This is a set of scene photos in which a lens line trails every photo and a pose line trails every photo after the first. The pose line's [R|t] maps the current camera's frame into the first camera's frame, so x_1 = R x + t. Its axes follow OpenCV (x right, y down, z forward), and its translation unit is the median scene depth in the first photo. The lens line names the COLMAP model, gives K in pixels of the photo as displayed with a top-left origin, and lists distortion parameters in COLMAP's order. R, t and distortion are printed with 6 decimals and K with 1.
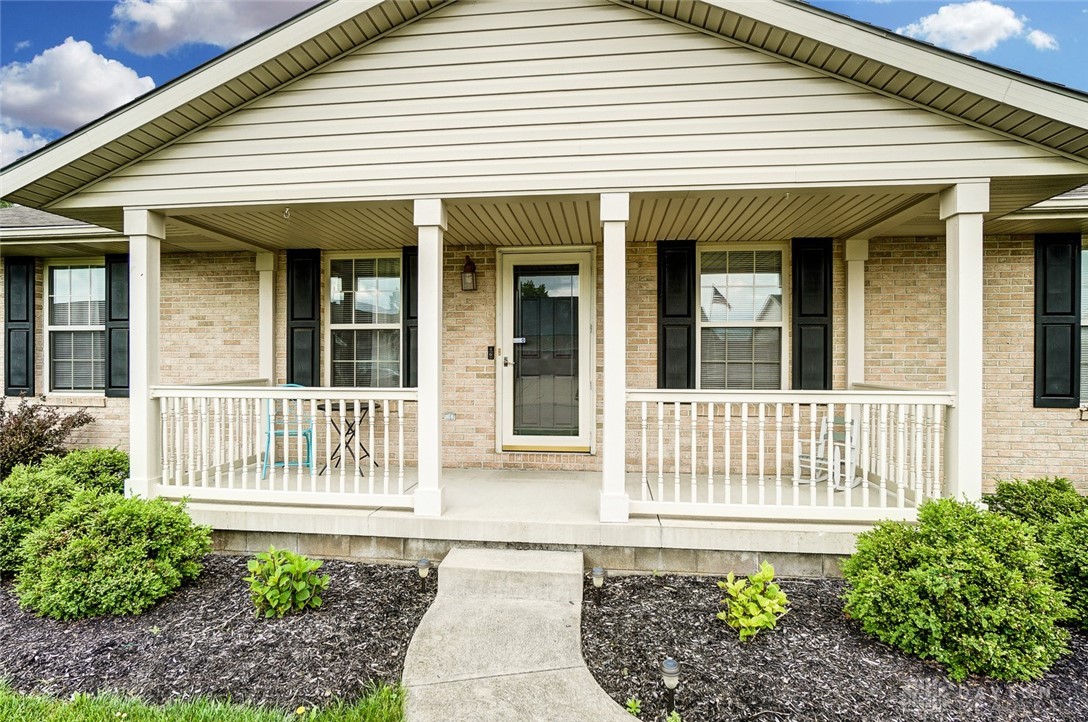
lens RADIAL K [[584.6, 0, 540.9], [0, 584.6, 361.5], [0, 0, 1]] dist [-0.037963, 0.022608]
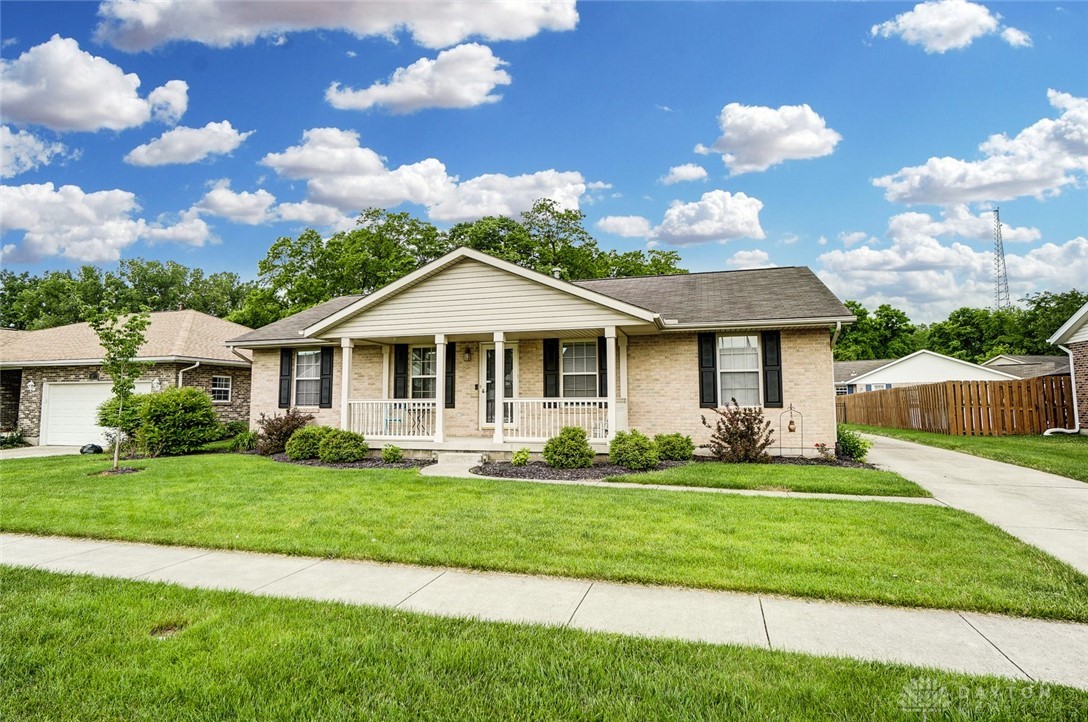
lens RADIAL K [[584.6, 0, 540.9], [0, 584.6, 361.5], [0, 0, 1]] dist [-0.037963, 0.022608]
pose [[0.985535, -0.017985, -0.168512, 0.601038], [0.005968, 0.997419, -0.071550, 0.054865], [0.169364, 0.069509, 0.983099, -1.345165]]
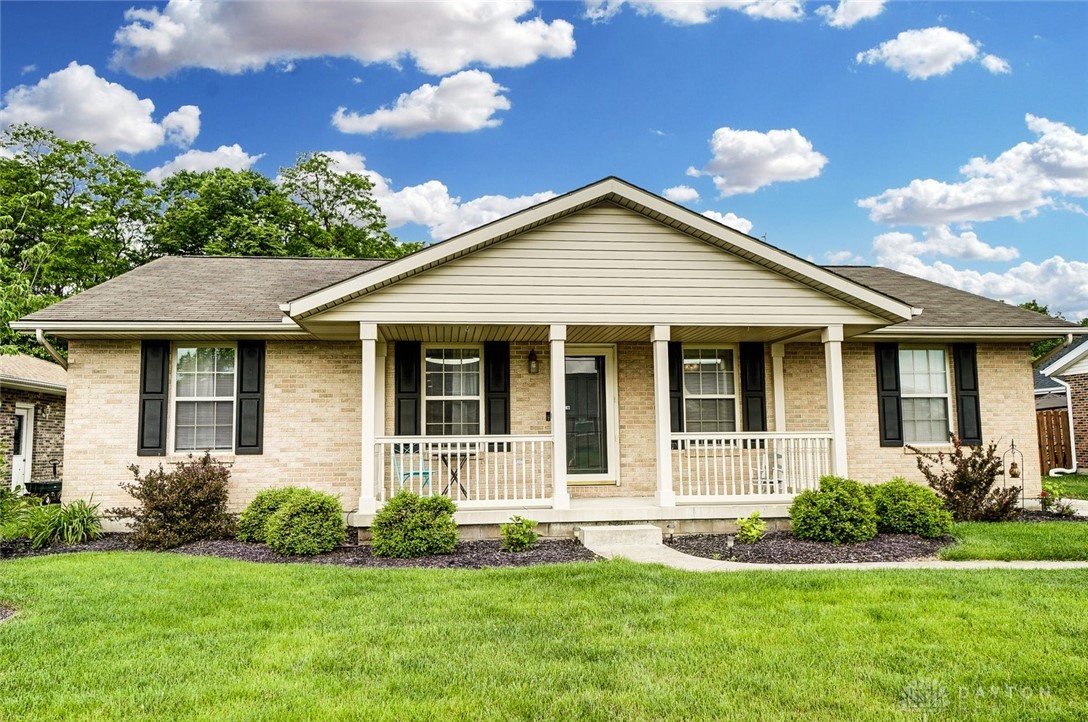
lens RADIAL K [[765.7, 0, 544.0], [0, 765.7, 361.0], [0, 0, 1]] dist [0.005404, 0.002345]
pose [[0.972064, 0.011684, 0.234425, -0.572215], [0.013958, 0.994115, -0.107424, 0.055248], [-0.234300, 0.107695, 0.966181, -0.882934]]
